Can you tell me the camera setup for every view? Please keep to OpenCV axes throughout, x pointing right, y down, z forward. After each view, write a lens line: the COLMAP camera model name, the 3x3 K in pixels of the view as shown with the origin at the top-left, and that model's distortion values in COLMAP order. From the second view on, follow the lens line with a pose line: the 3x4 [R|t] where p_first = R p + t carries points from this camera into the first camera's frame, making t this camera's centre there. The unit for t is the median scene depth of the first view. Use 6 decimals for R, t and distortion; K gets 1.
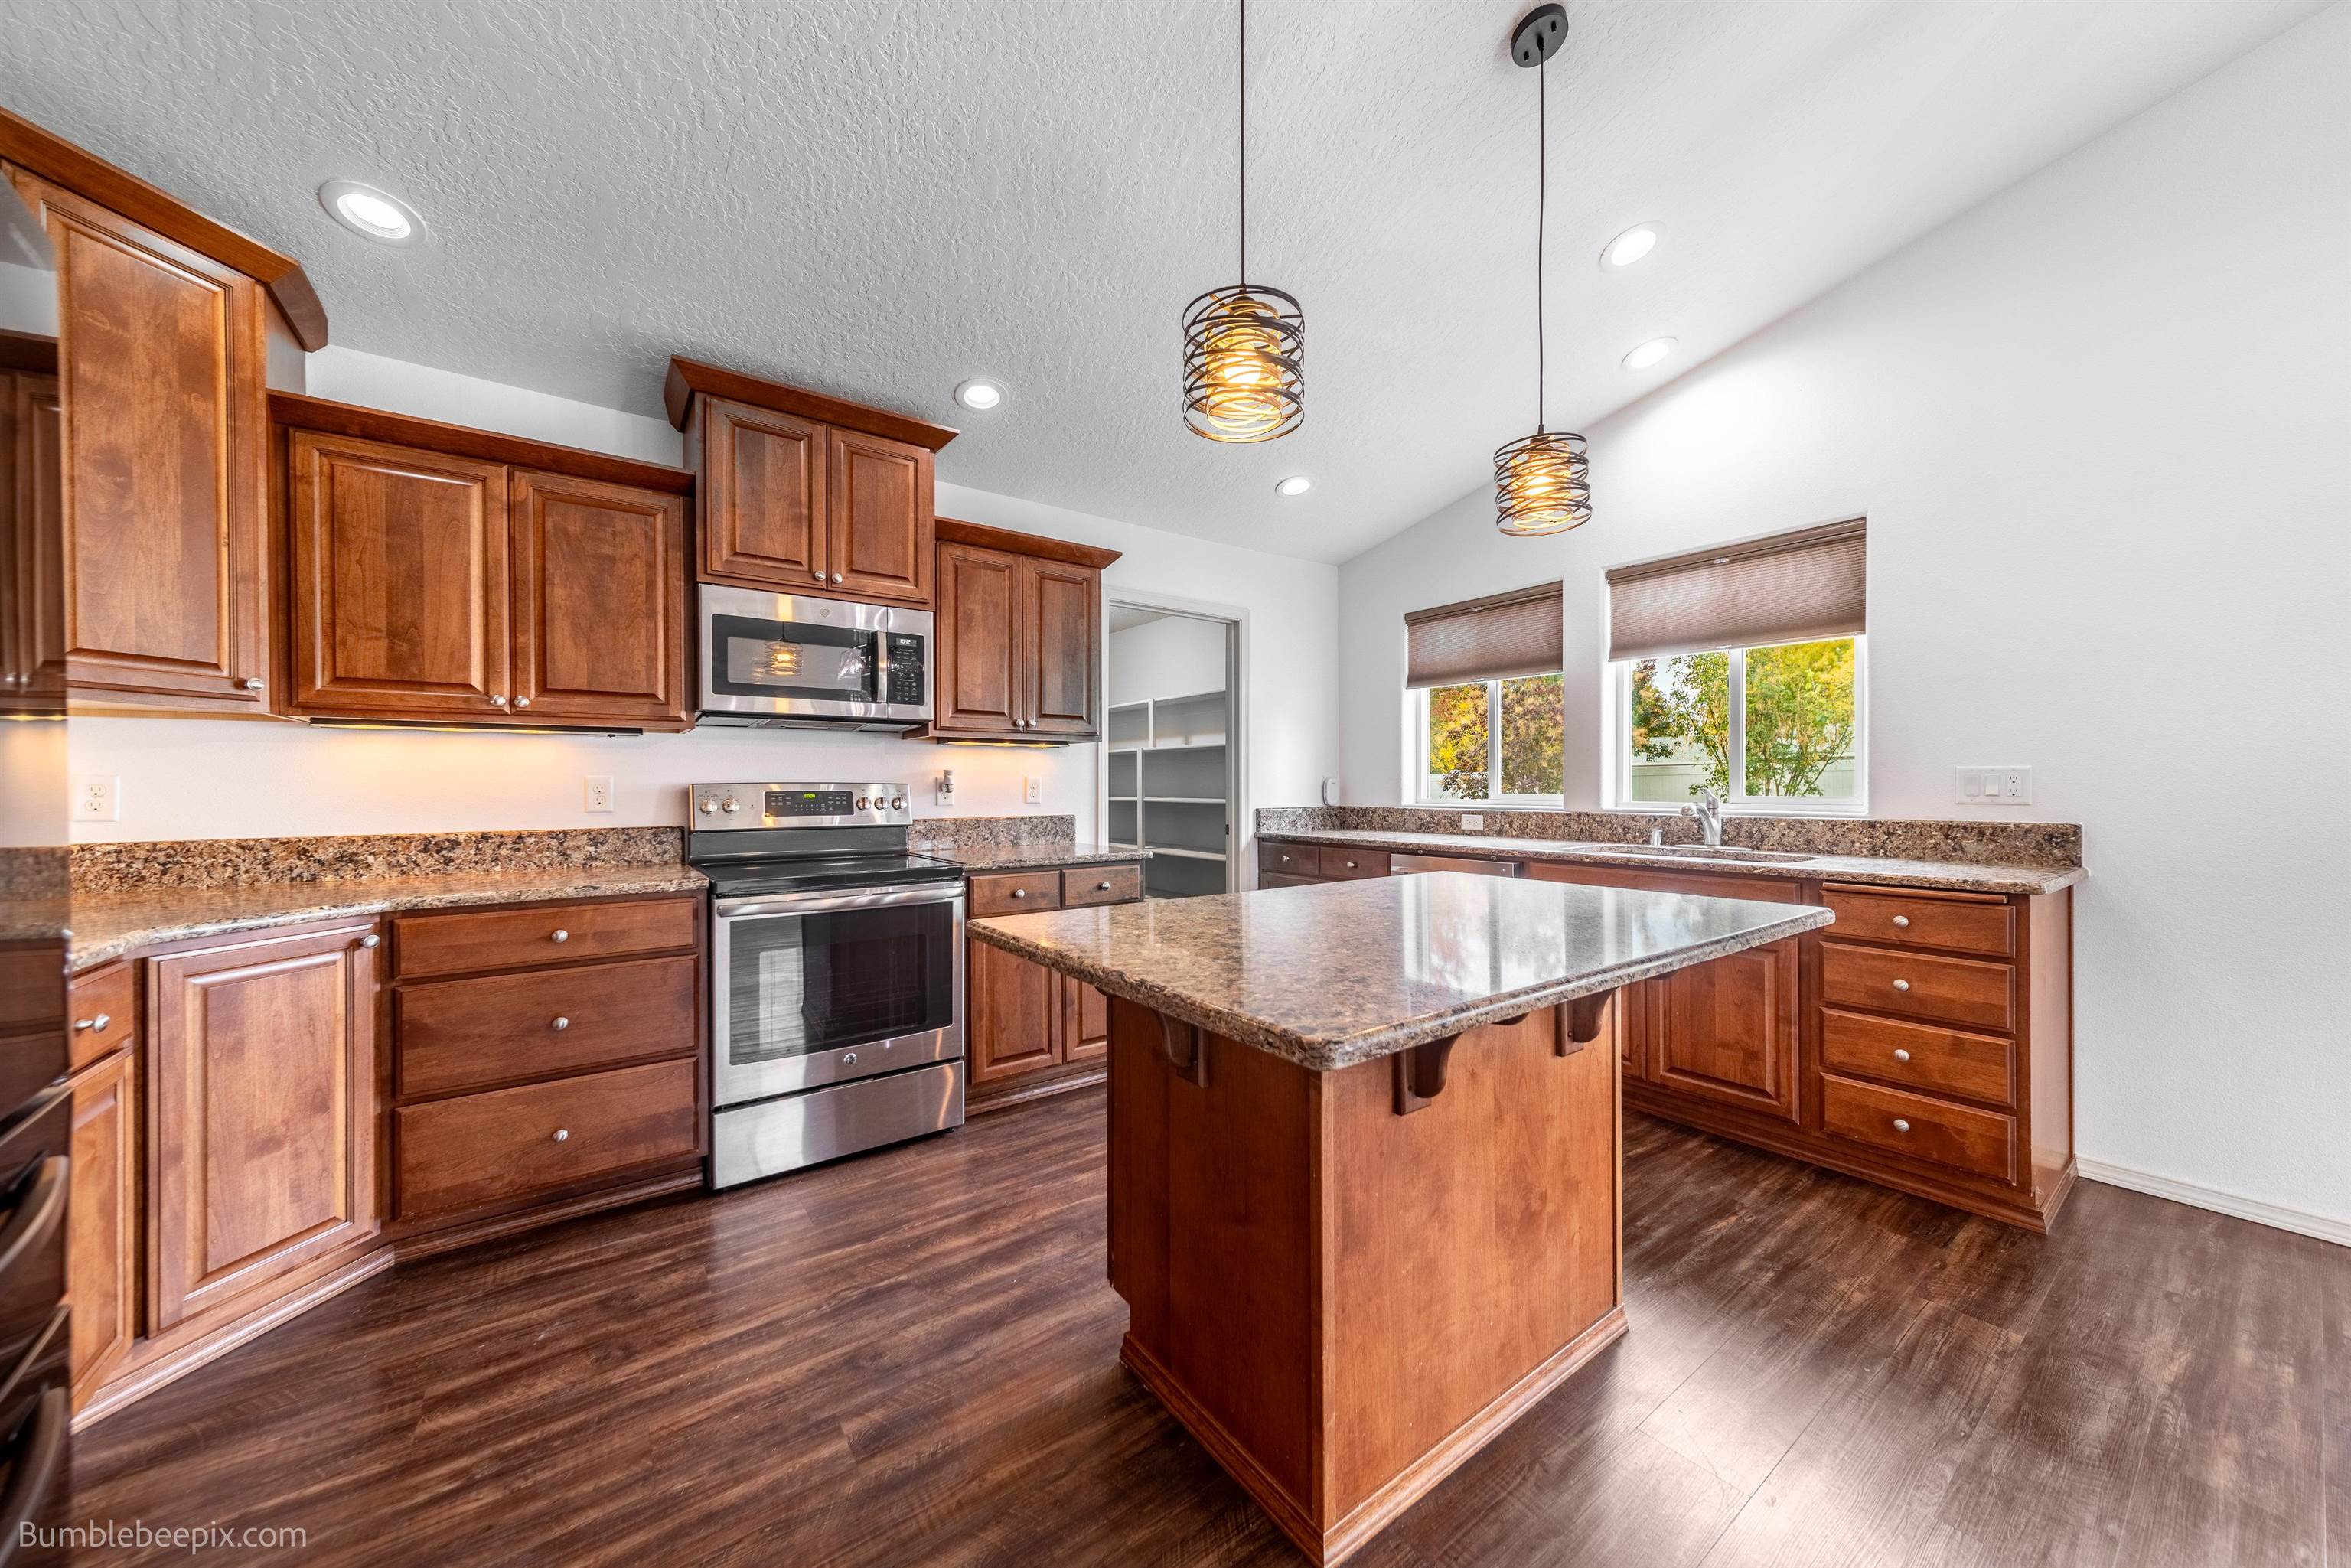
lens RADIAL K [[820.6, 0, 1162.8], [0, 820.6, 787.1], [0, 0, 1]] dist [0.008236, -0.000371]
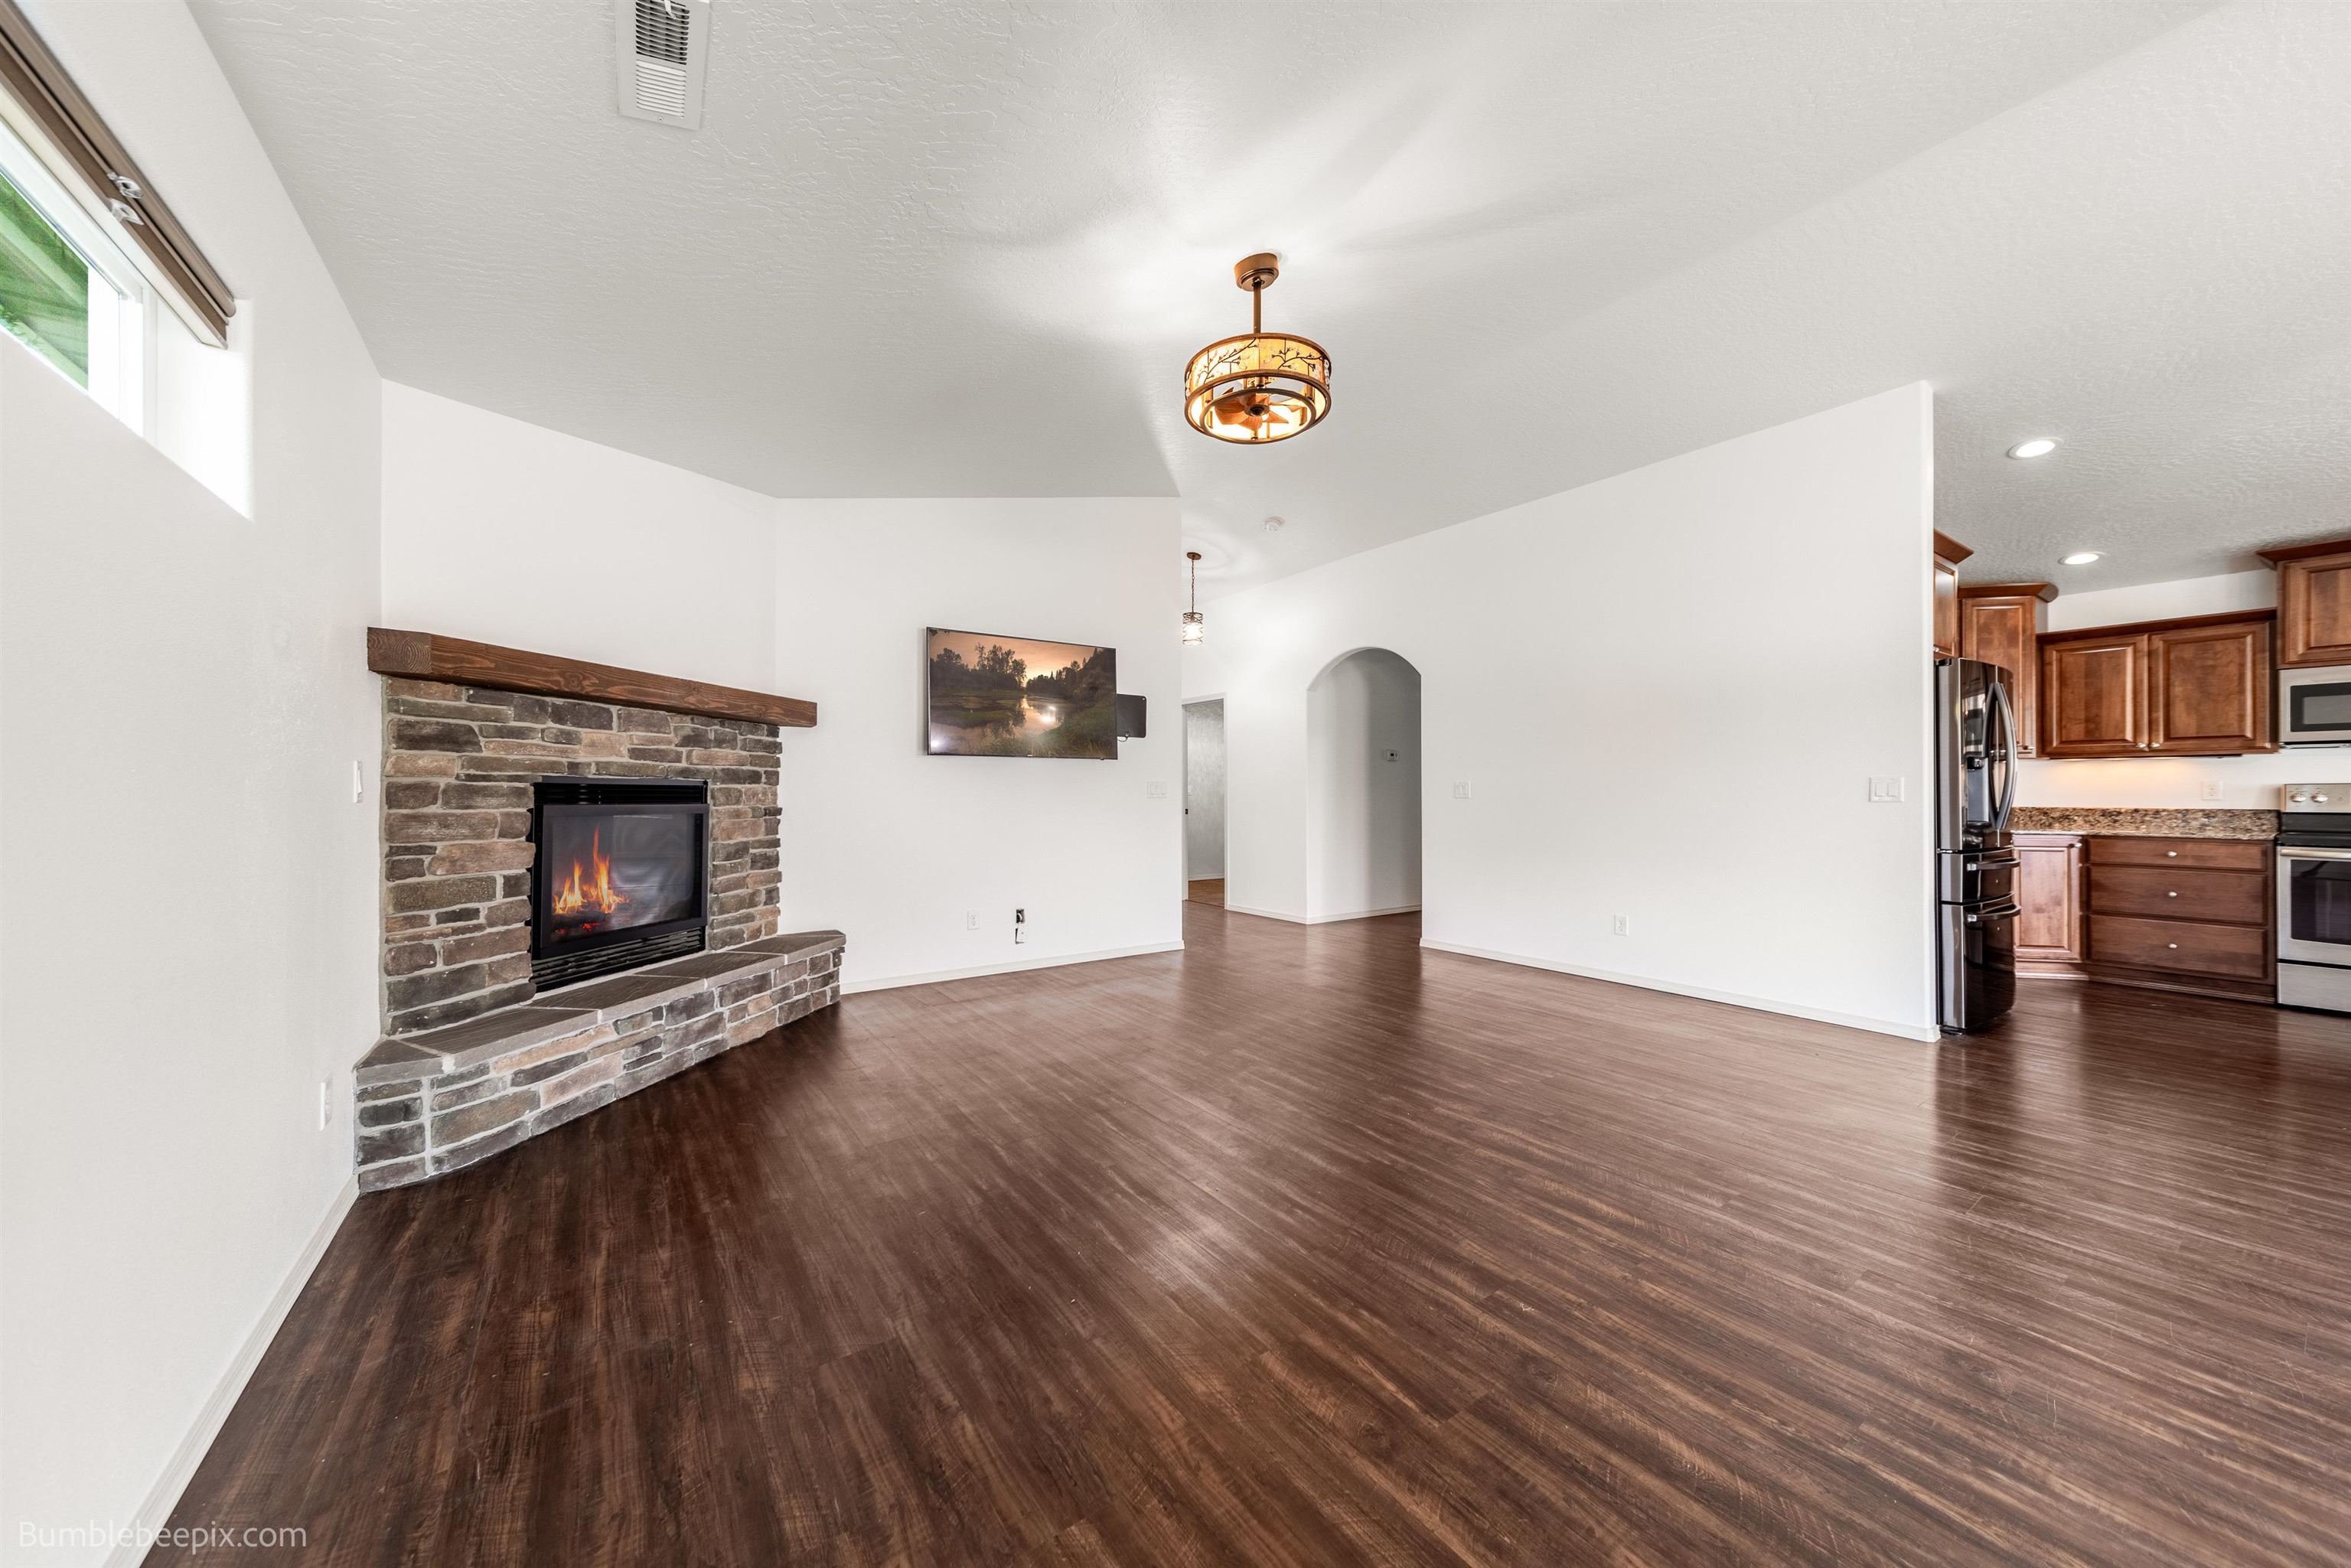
lens RADIAL K [[820.6, 0, 1173.4], [0, 820.6, 787.2], [0, 0, 1]] dist [0.008236, -0.000371]
pose [[-0.013370, -0.000989, -0.999910, 1.286646], [-0.005037, 0.999987, -0.000921, 0.016737], [0.999898, 0.005024, -0.013375, -1.381805]]
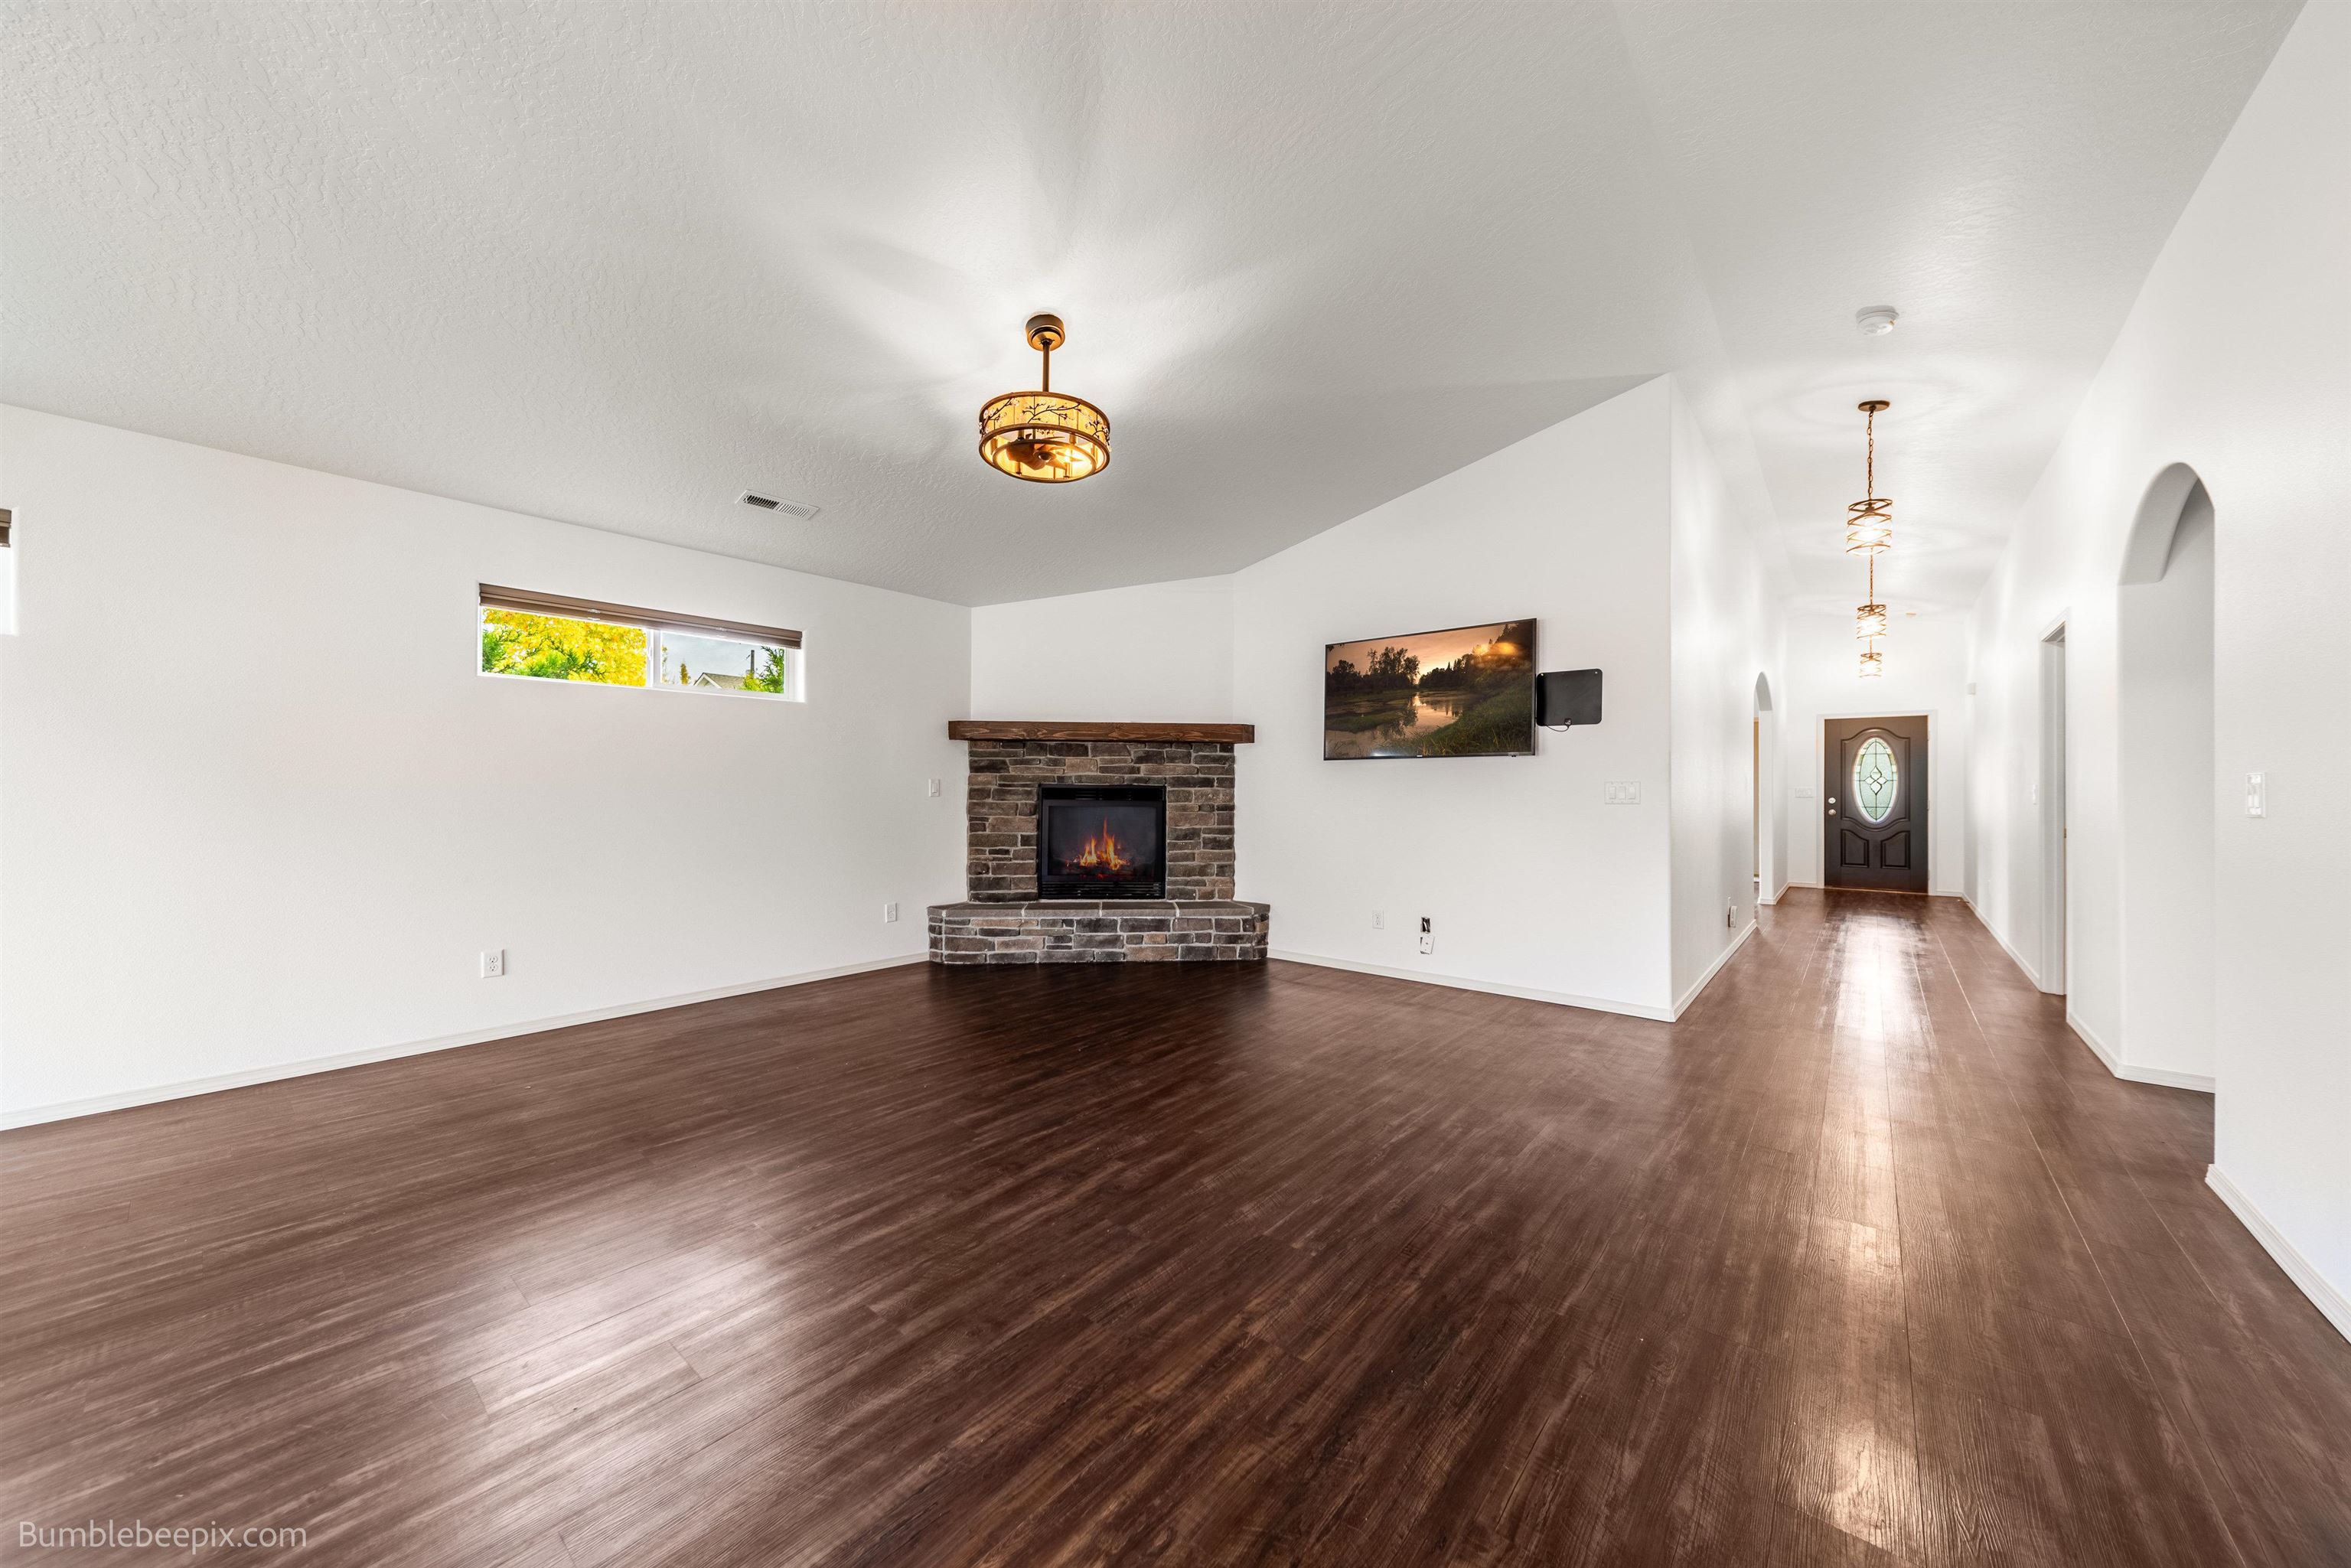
lens RADIAL K [[820.6, 0, 1158.4], [0, 820.6, 785.3], [0, 0, 1]] dist [0.008236, -0.000371]
pose [[-0.971248, -0.000319, -0.238068, 0.286344], [-0.000081, 0.999999, -0.001010, 0.009204], [0.238068, -0.000962, -0.971248, -0.003540]]
